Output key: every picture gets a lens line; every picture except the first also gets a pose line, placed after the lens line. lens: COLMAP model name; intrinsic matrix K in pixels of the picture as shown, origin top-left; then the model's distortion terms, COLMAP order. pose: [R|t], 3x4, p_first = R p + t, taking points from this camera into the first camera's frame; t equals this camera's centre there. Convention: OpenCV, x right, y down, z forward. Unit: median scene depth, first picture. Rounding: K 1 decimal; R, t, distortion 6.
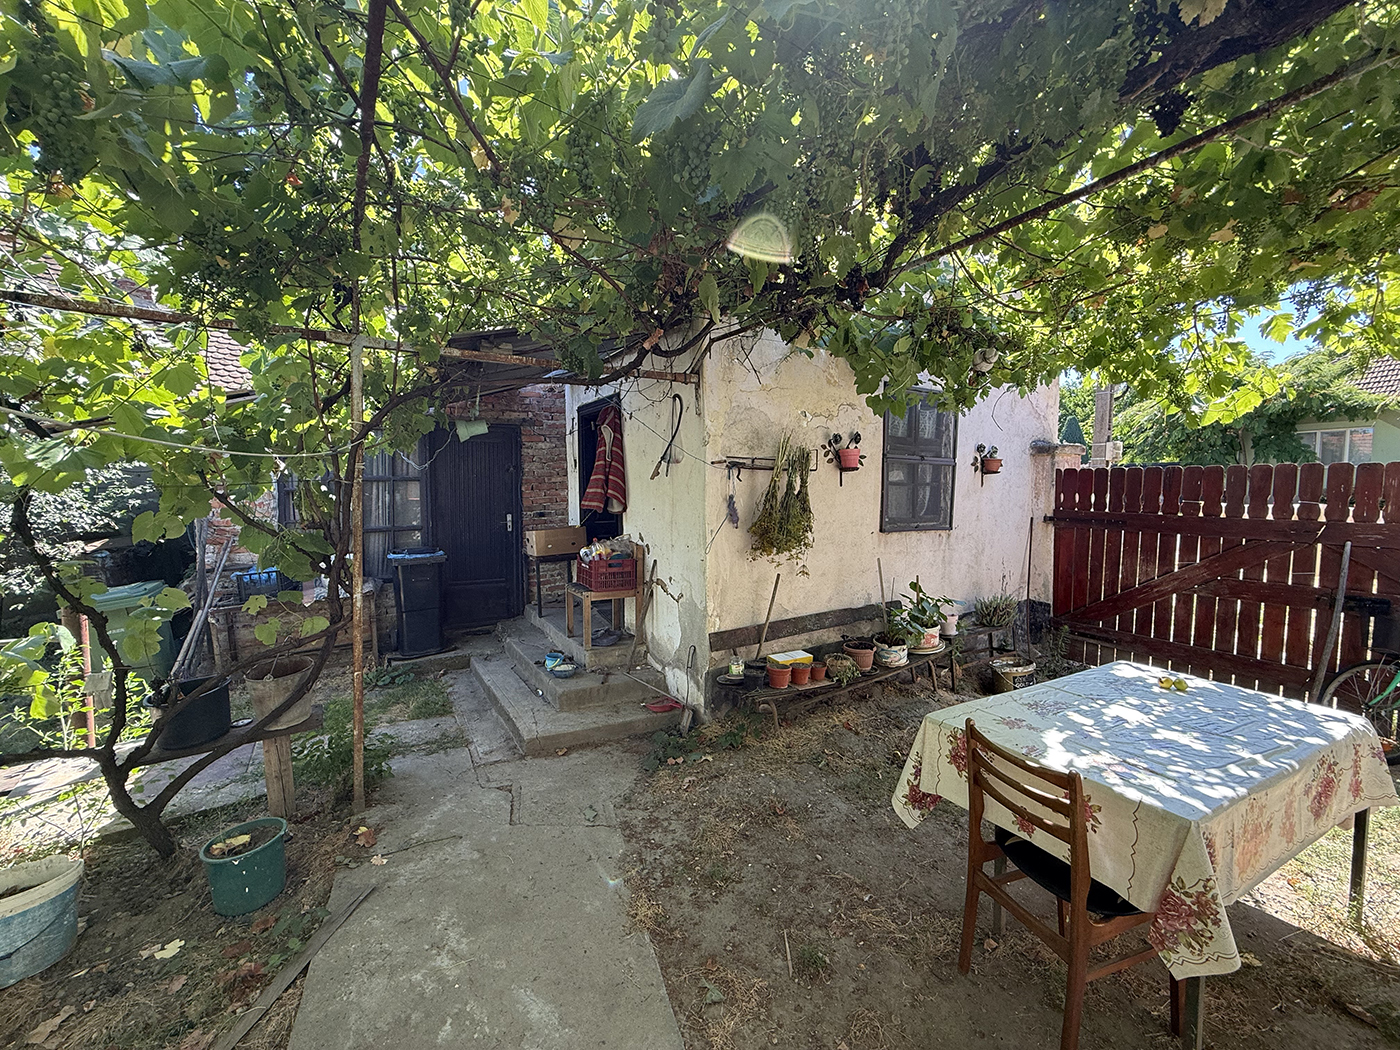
lens RADIAL K [[555.8, 0, 697.6], [0, 555.8, 527.4], [0, 0, 1]] dist [0.002915, 0.000299]
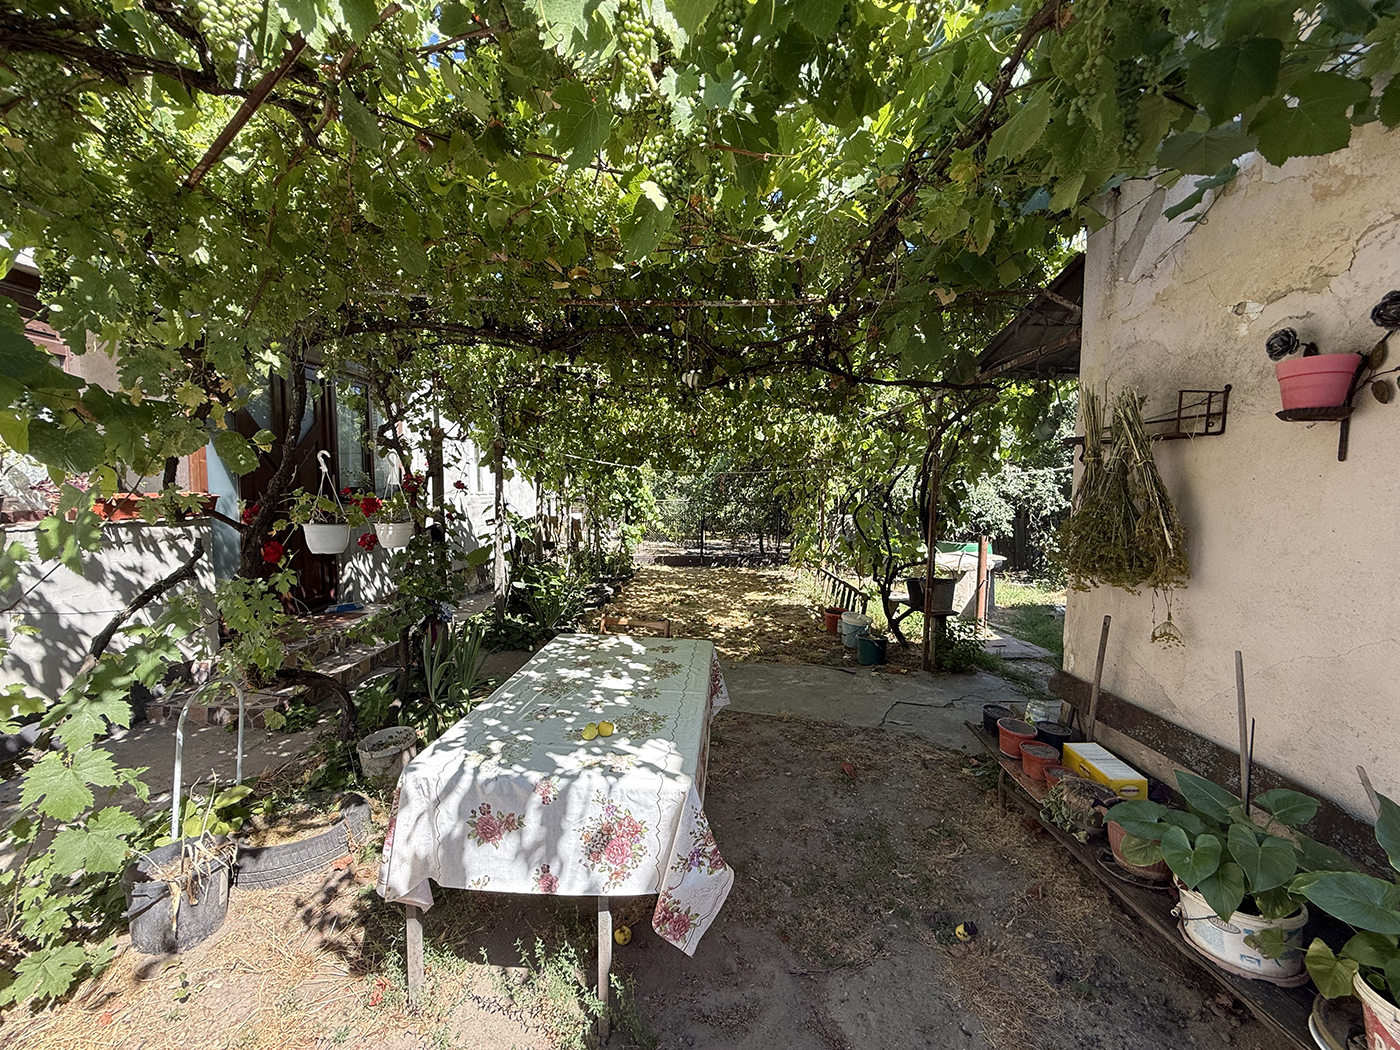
lens RADIAL K [[555.8, 0, 698.6], [0, 555.8, 525.4], [0, 0, 1]] dist [0.002915, 0.000299]
pose [[-0.532090, 0.052672, -0.845048, 1.587179], [-0.060714, 0.993120, 0.100130, -0.083143], [0.844508, 0.104585, -0.525231, 1.677769]]
